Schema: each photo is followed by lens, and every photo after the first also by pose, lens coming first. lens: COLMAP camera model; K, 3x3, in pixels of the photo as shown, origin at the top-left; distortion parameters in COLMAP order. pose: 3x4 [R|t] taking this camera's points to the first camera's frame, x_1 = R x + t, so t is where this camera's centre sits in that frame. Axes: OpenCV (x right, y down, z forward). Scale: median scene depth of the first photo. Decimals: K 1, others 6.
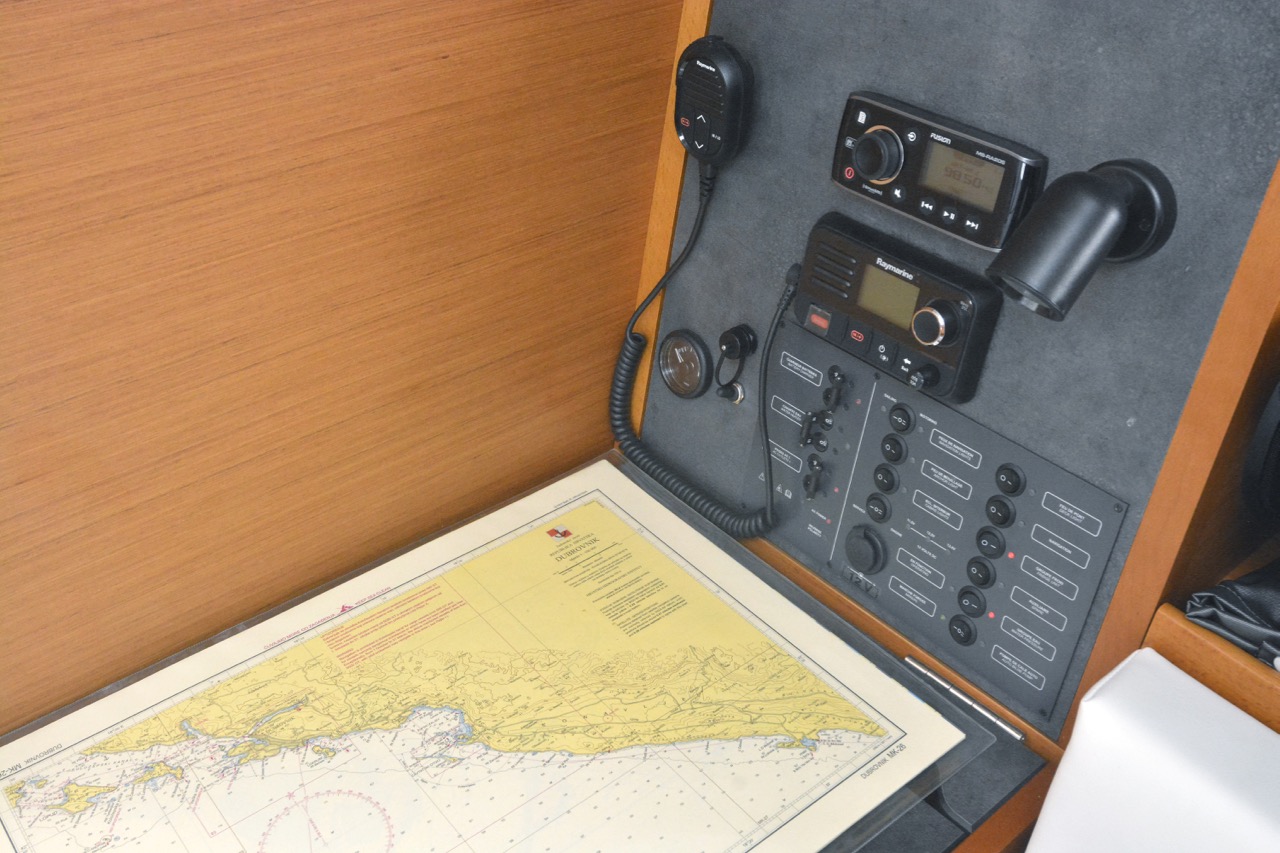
lens RADIAL K [[1283.1, 0, 638.6], [0, 1283.1, 426.5], [0, 0, 1]] dist [0.008071, 0.000000]
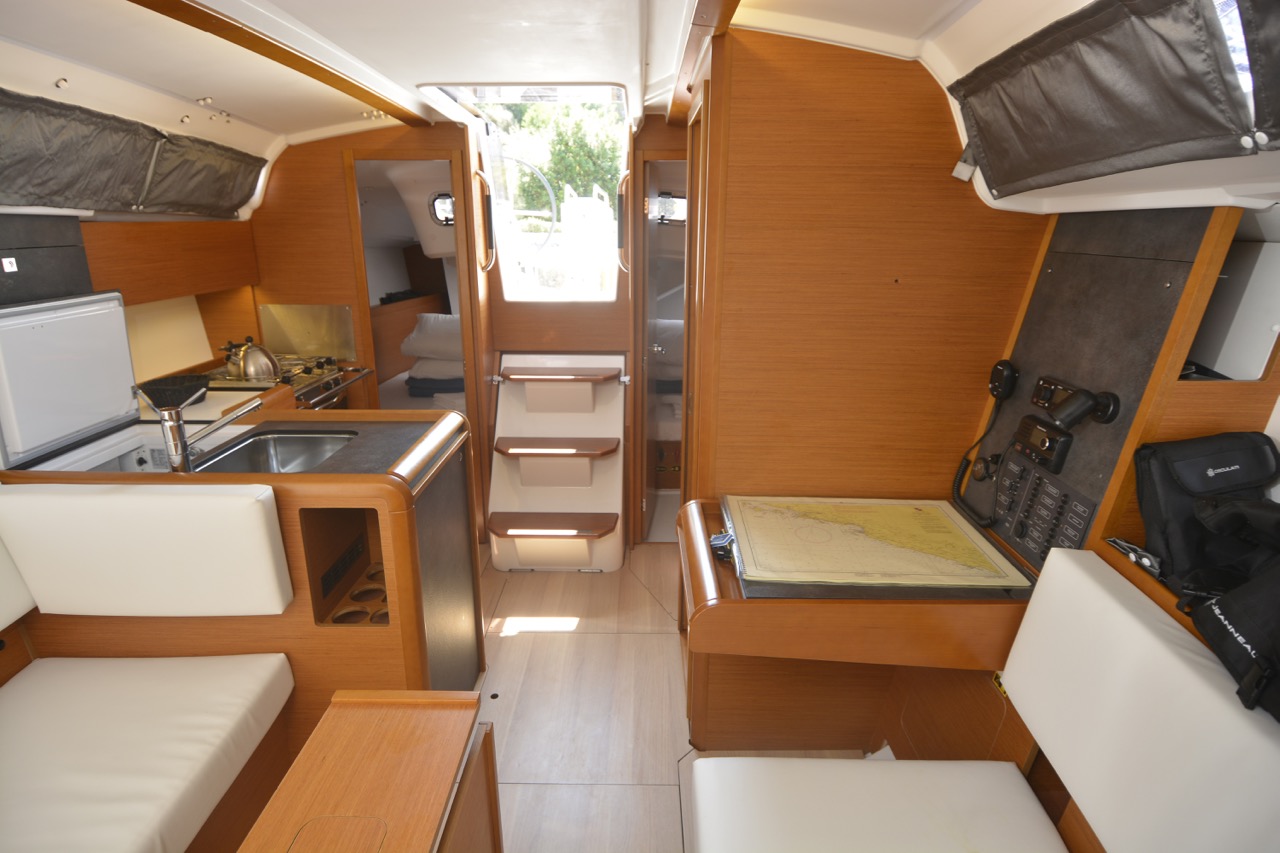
lens RADIAL K [[684.9, 0, 639.1], [0, 684.9, 423.7], [0, 0, 1]] dist [-0.002804, -0.000586]
pose [[0.767812, 0.179314, -0.615069, 0.457720], [-0.358771, 0.915729, -0.180899, 0.502814], [0.530799, 0.359566, 0.767441, -0.770056]]
